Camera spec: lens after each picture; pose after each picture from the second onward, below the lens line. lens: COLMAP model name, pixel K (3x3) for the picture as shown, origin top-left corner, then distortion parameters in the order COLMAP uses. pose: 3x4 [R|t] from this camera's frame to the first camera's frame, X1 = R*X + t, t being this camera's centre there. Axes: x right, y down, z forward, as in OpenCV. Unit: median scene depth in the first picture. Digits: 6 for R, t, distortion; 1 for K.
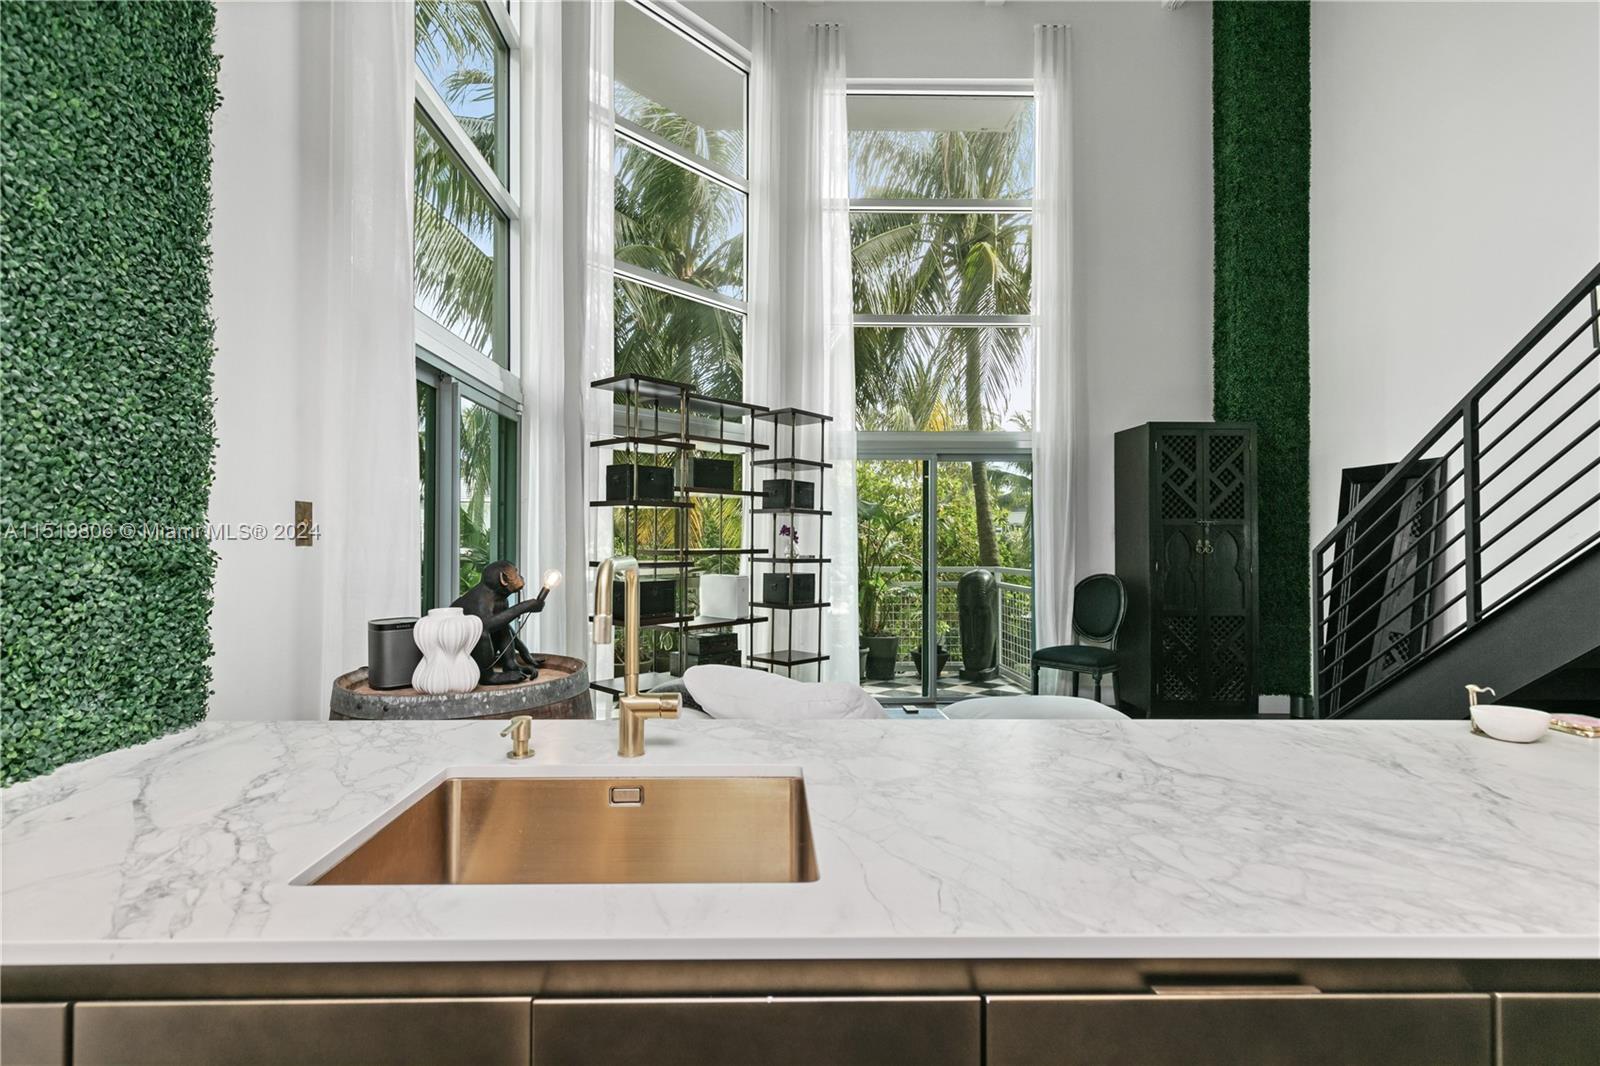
lens RADIAL K [[748.6, 0, 786.0], [0, 748.6, 531.0], [0, 0, 1]] dist [0.007334, -0.002054]
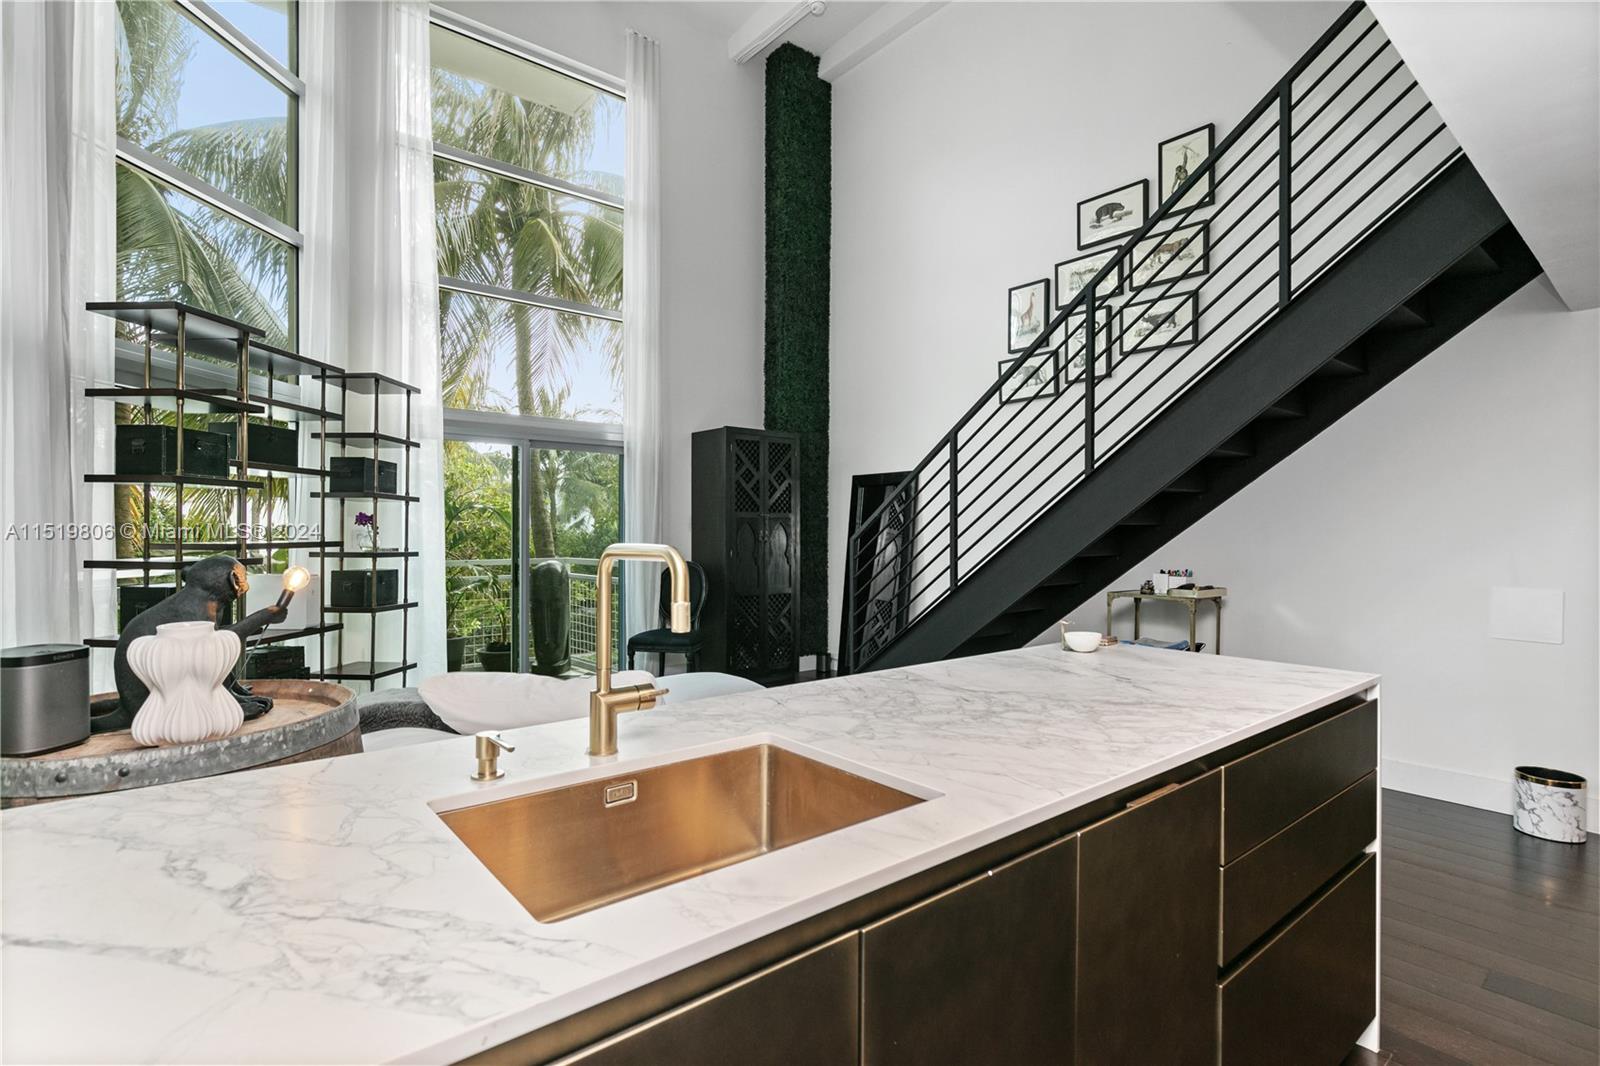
lens RADIAL K [[771.5, 0, 797.5], [0, 771.5, 534.2], [0, 0, 1]] dist [-0.001021, -0.000891]
pose [[0.783578, -0.002278, 0.621289, -0.153344], [-0.007574, 0.999884, 0.013218, 0.001262], [-0.621247, -0.015063, 0.783470, 0.020566]]
